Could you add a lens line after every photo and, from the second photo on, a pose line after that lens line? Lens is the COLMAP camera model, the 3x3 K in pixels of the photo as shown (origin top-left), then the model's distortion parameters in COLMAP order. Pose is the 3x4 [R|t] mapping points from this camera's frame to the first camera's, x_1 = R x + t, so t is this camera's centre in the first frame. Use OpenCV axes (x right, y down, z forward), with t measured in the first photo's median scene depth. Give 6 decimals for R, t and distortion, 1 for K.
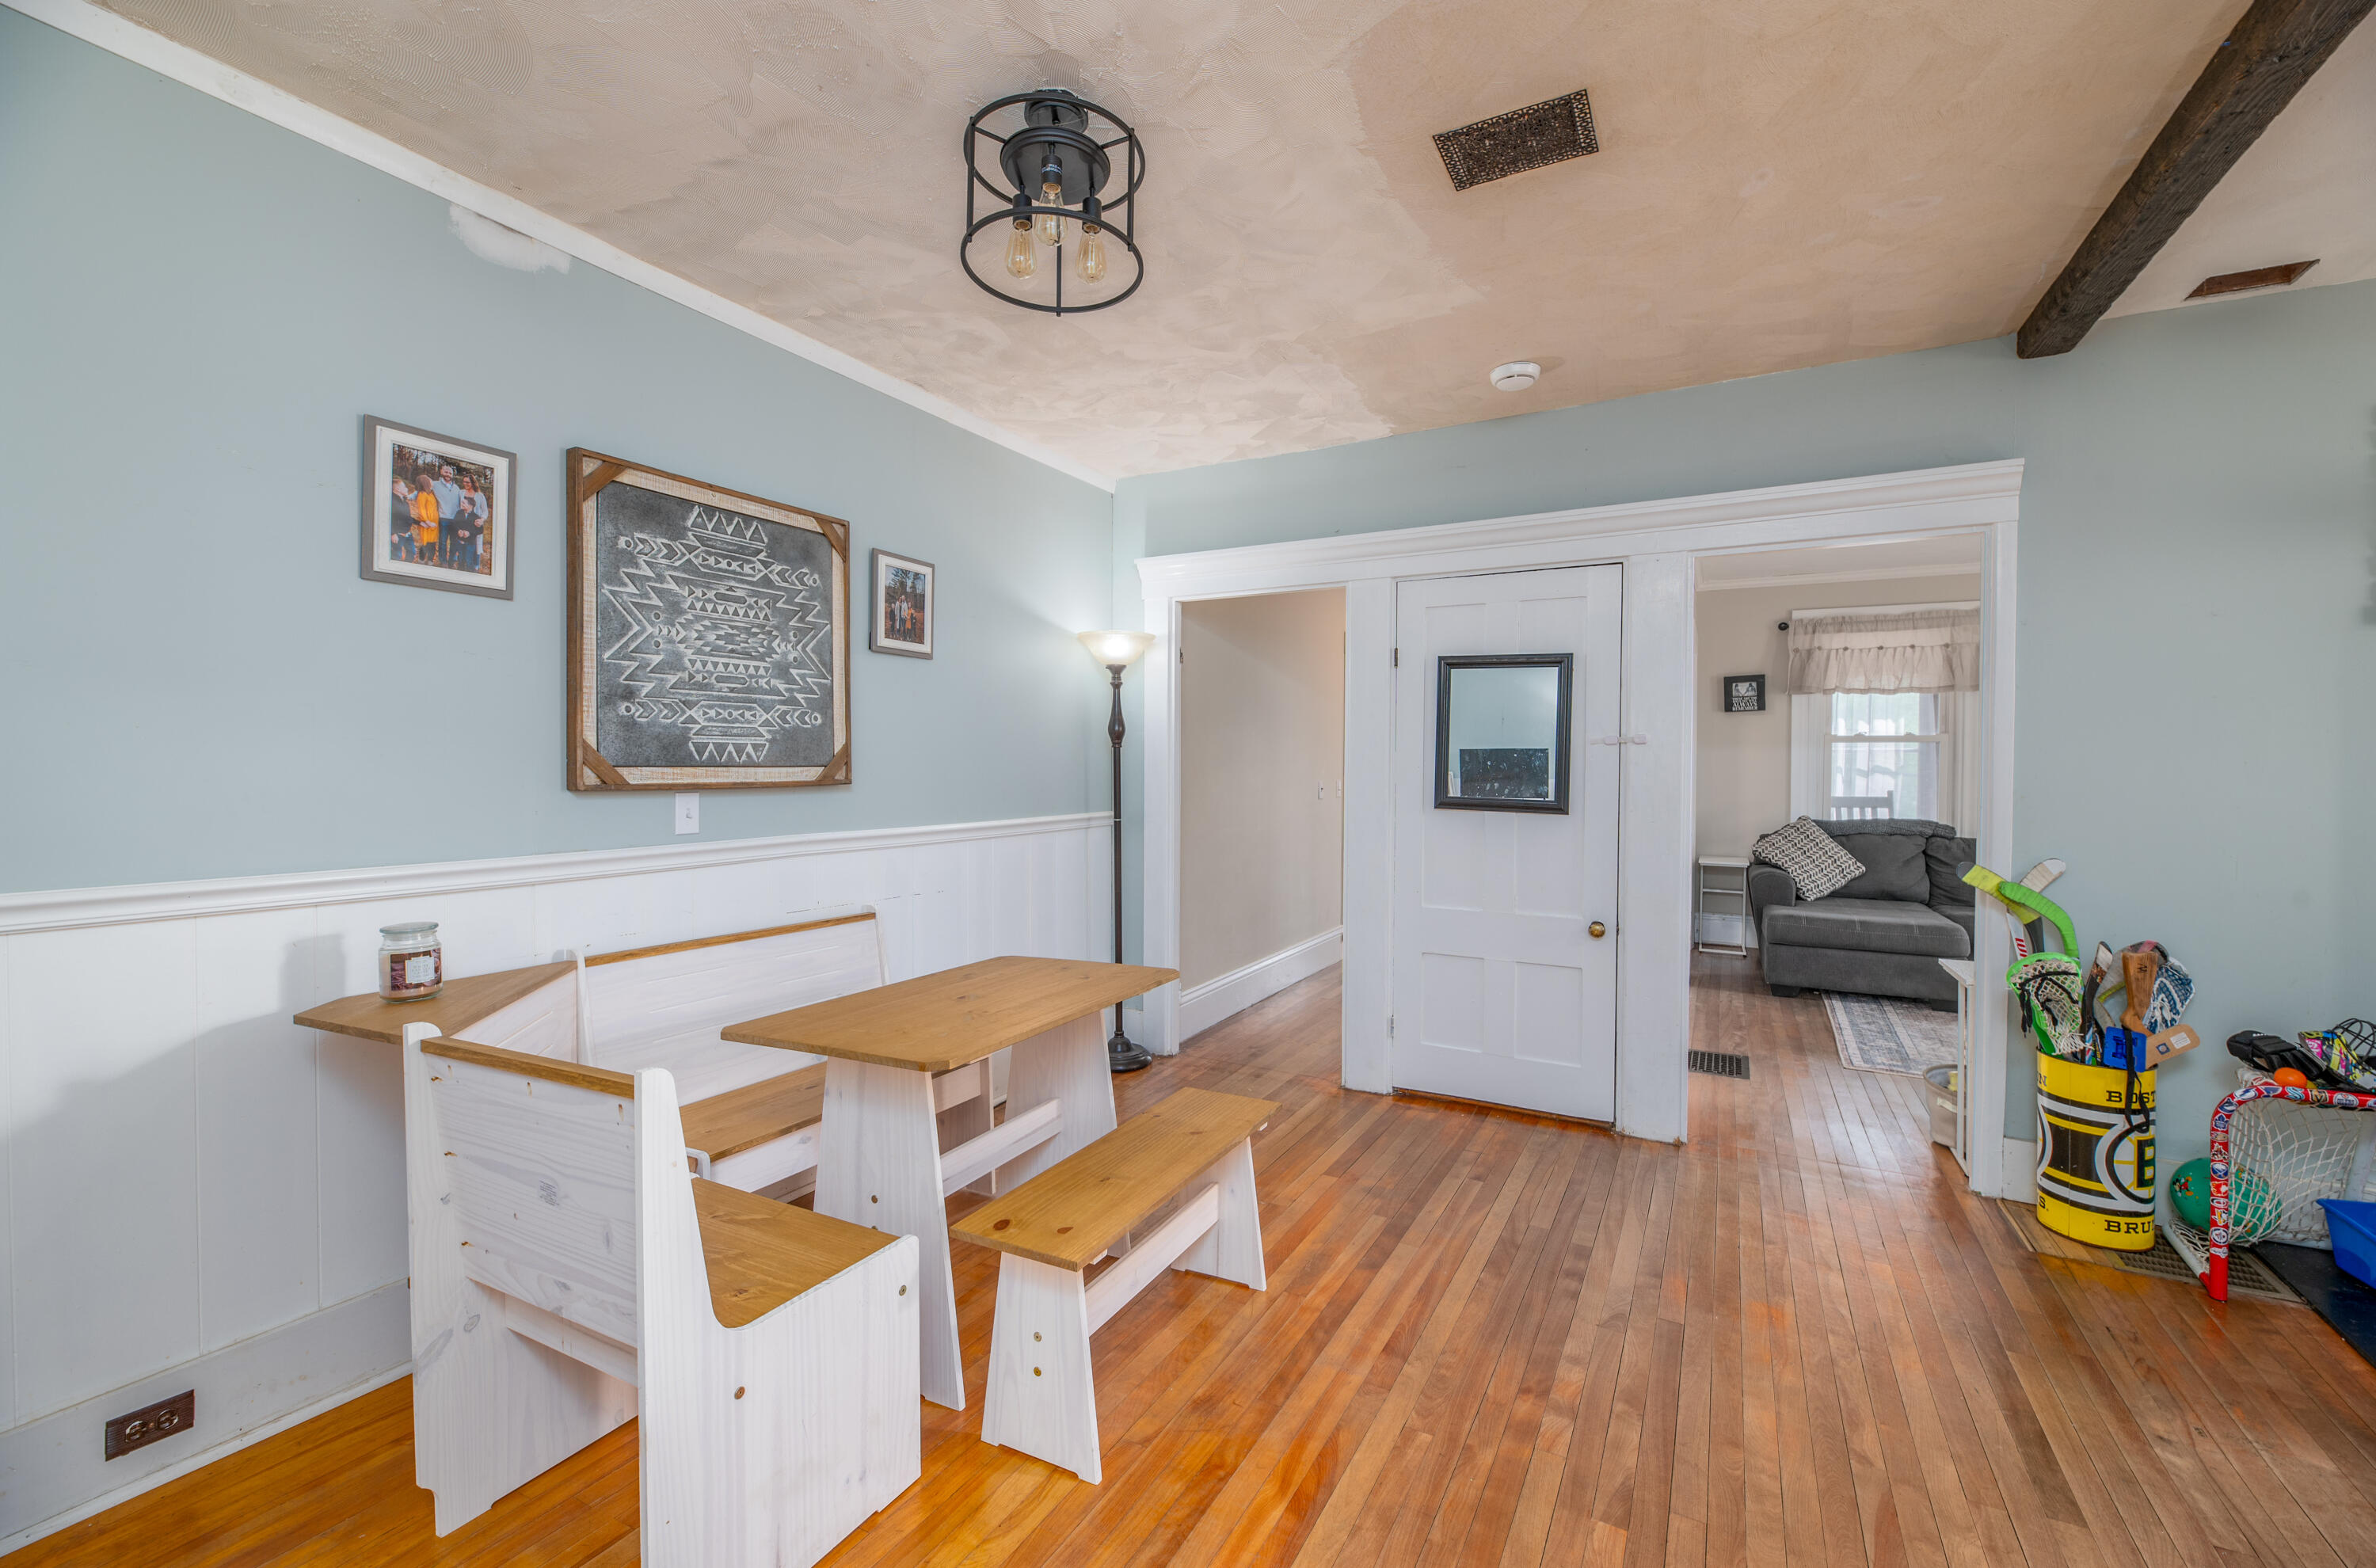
lens RADIAL K [[983.4, 0, 1189.0], [0, 983.4, 779.1], [0, 0, 1]] dist [-0.003245, -0.001750]
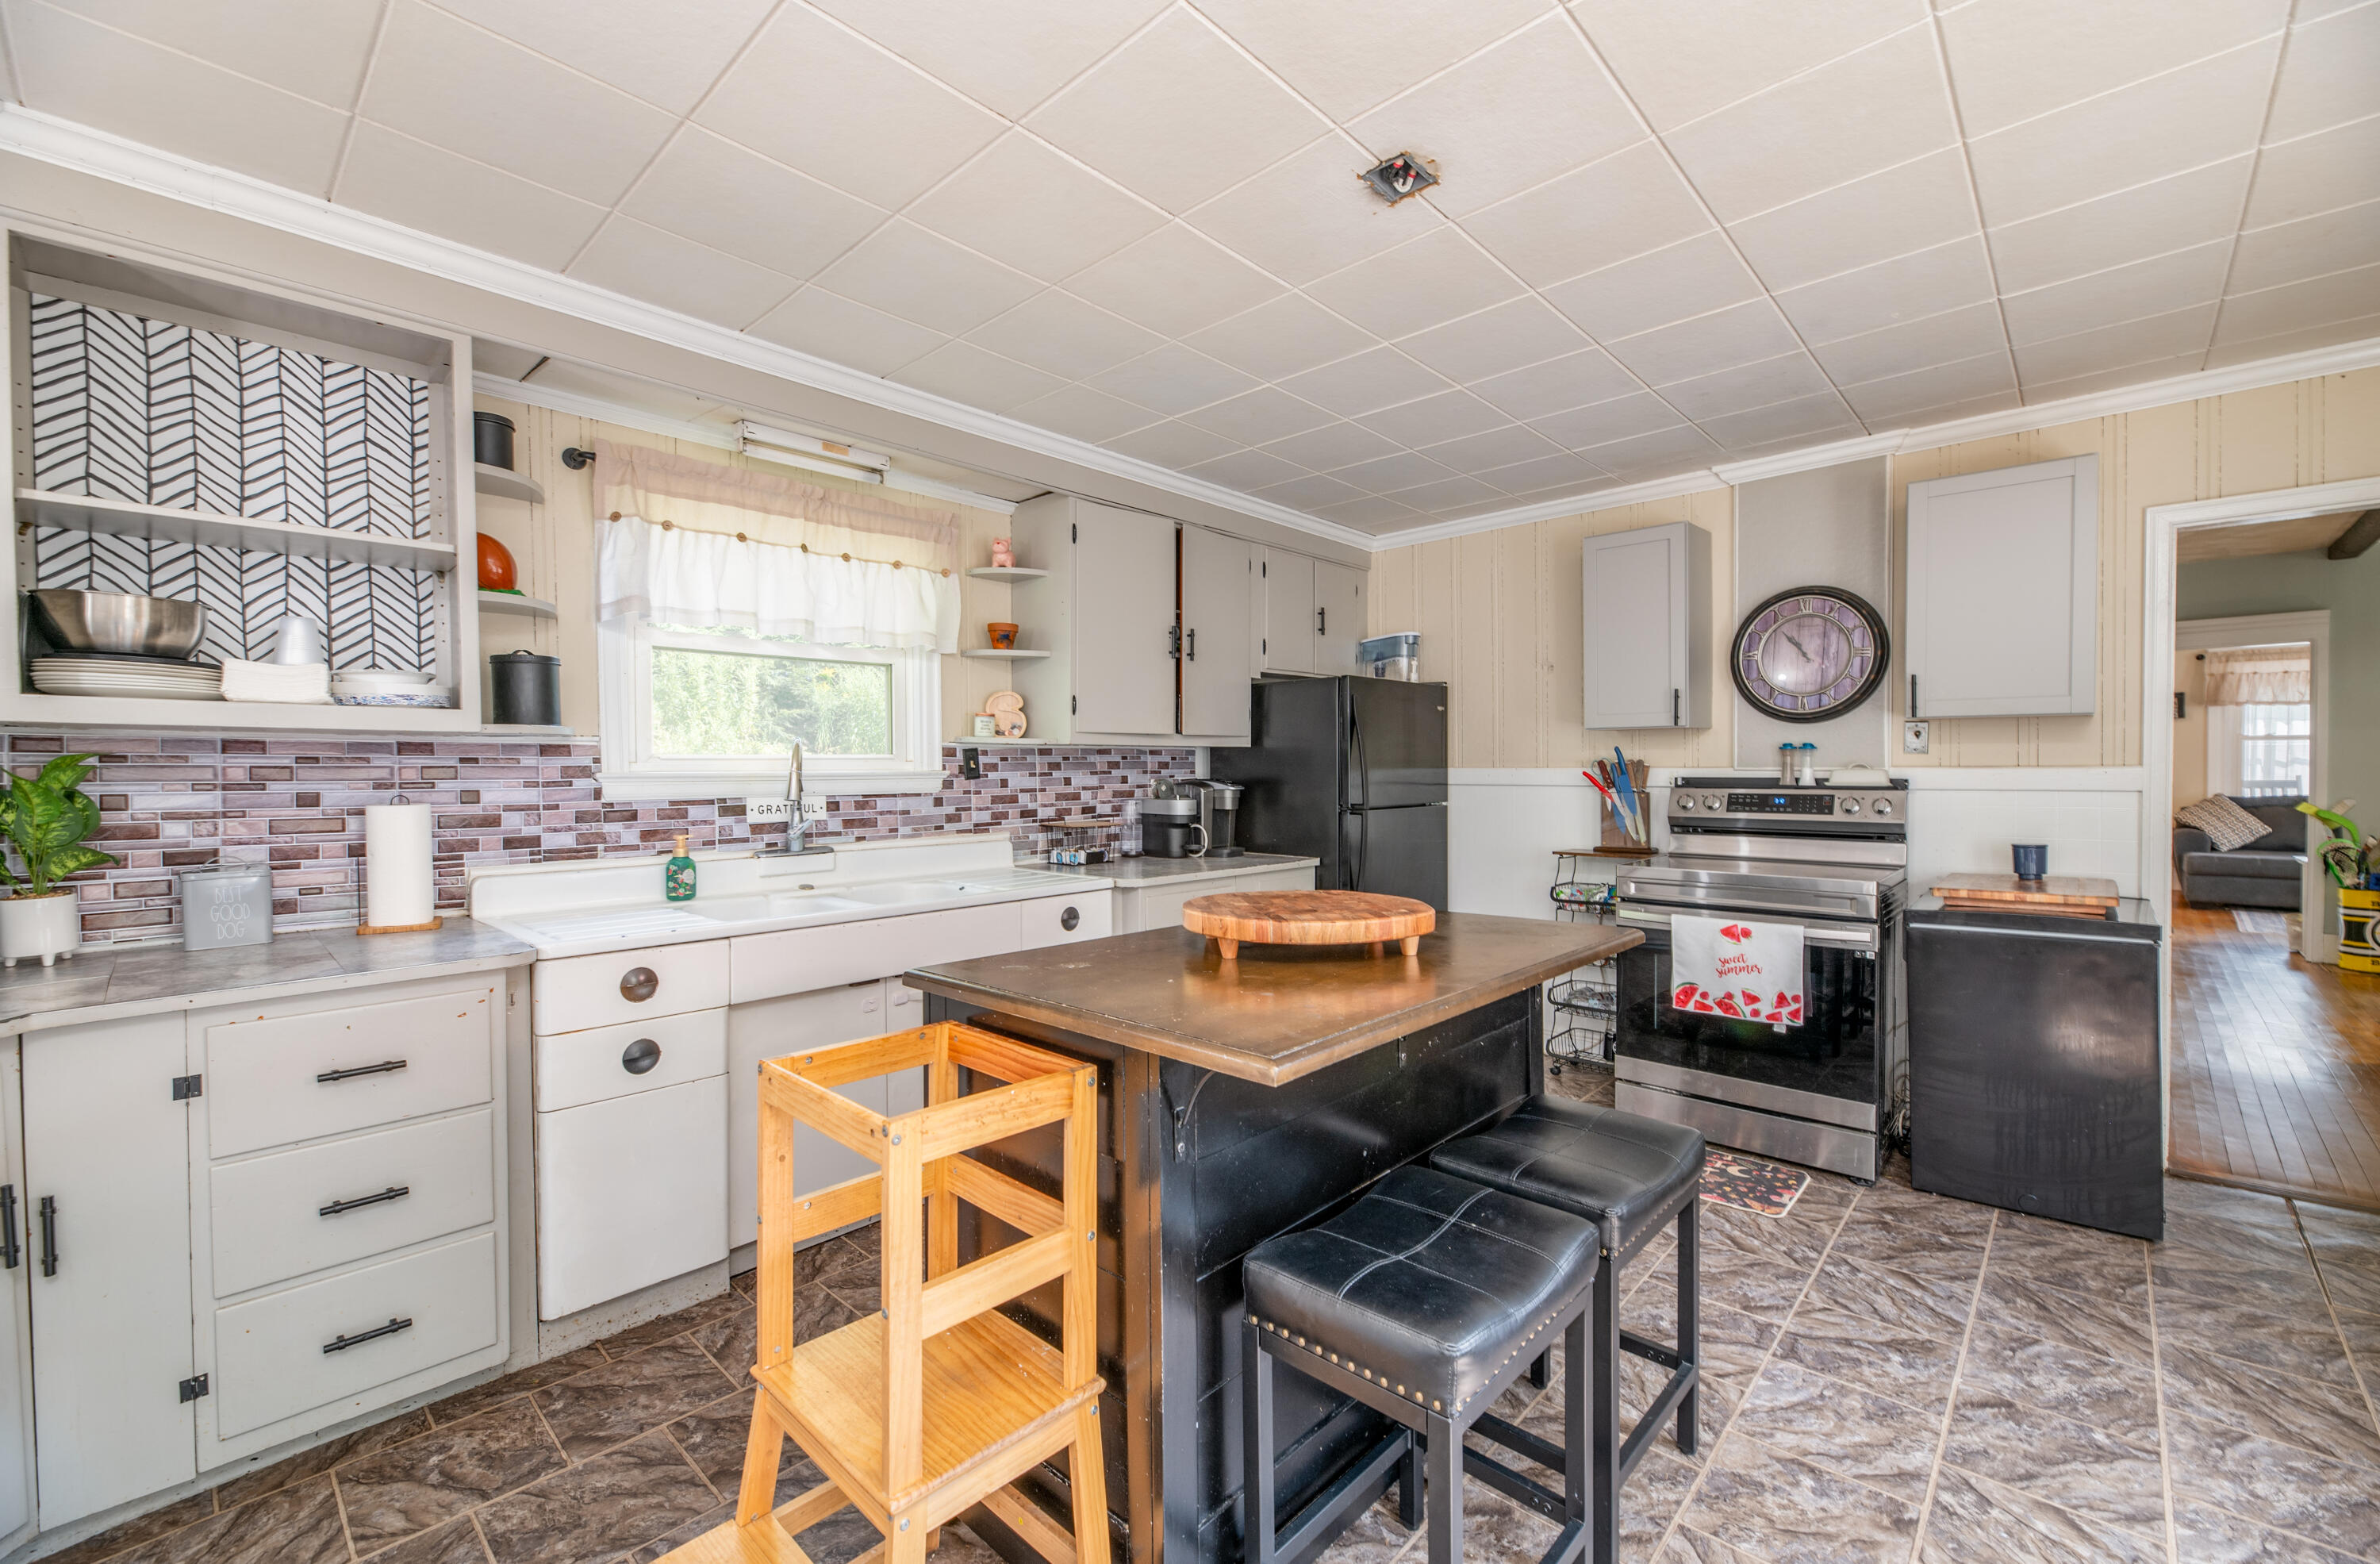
lens RADIAL K [[985.2, 0, 1189.2], [0, 985.2, 782.6], [0, 0, 1]] dist [-0.003245, -0.001750]
pose [[0.964262, -0.007493, -0.264844, -1.032795], [0.006825, 0.999971, -0.003440, 0.042275], [0.264862, 0.001509, 0.964285, -1.809693]]
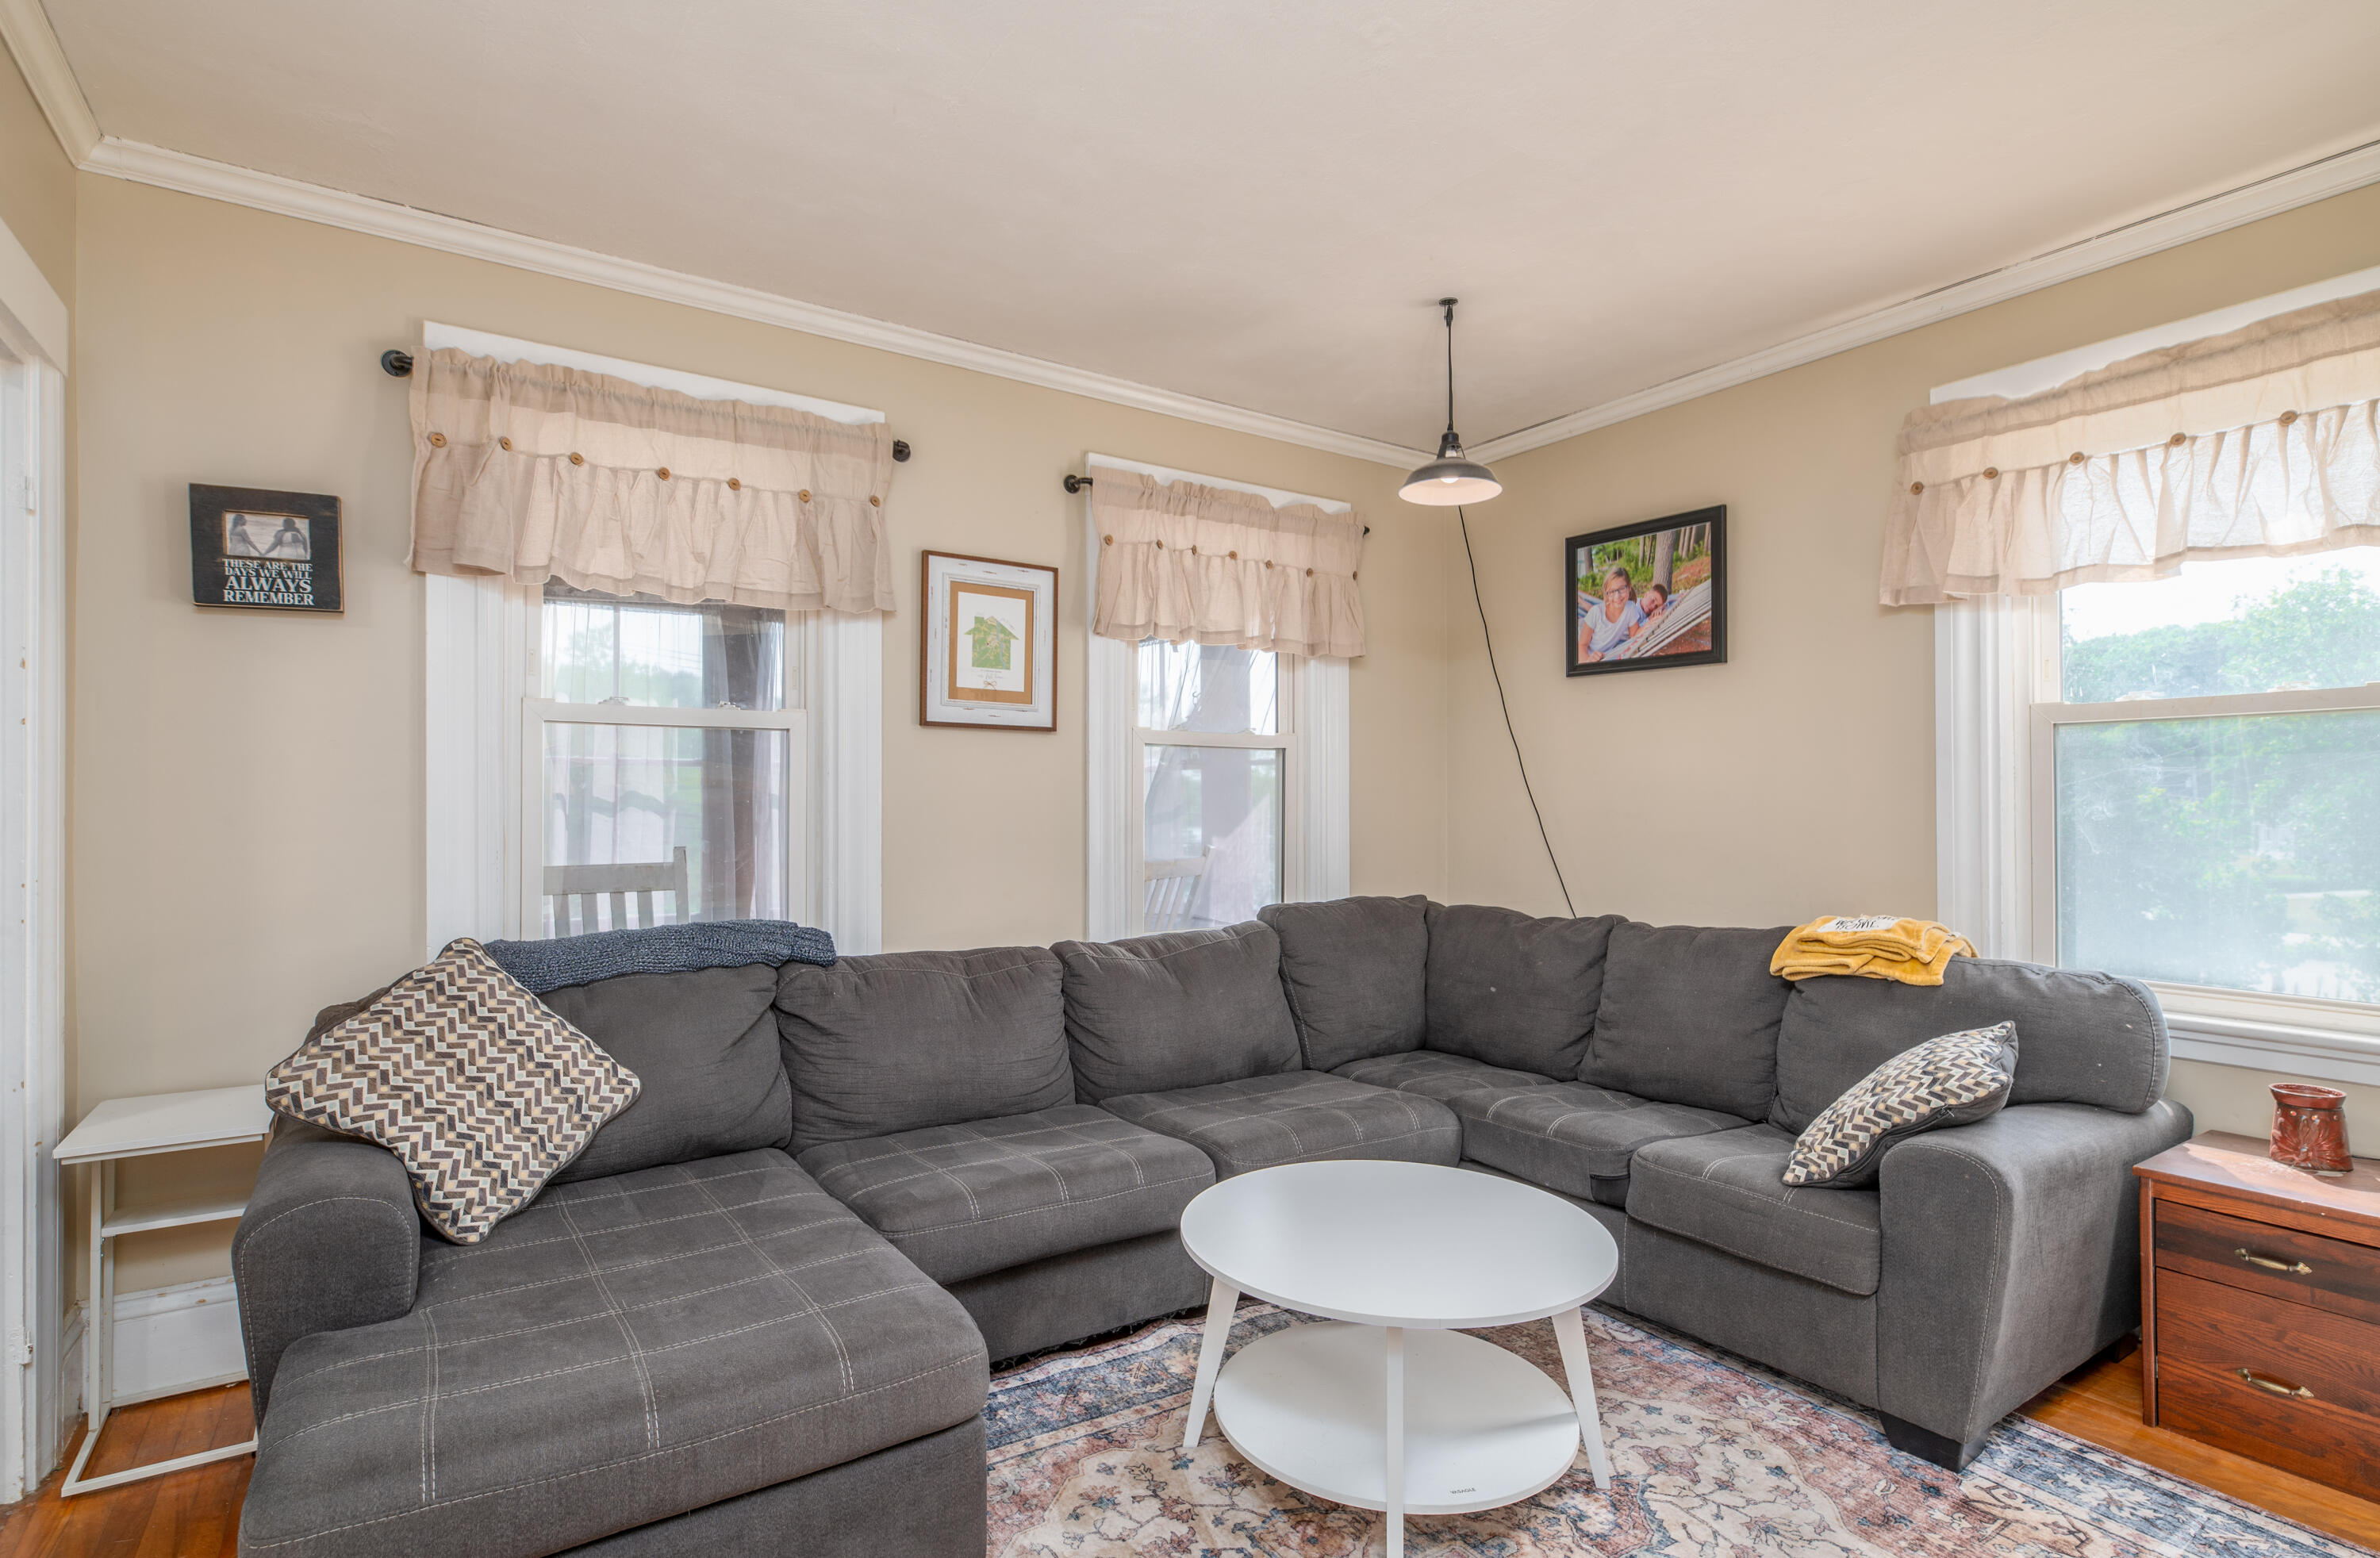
lens RADIAL K [[1194.2, 0, 1186.0], [0, 1194.2, 786.5], [0, 0, 1]] dist [-0.001825, -0.001787]
pose [[0.476216, 0.000616, 0.879328, 0.961934], [0.022953, 0.999650, -0.013131, -0.006389], [-0.879029, 0.026436, 0.476035, 1.471596]]
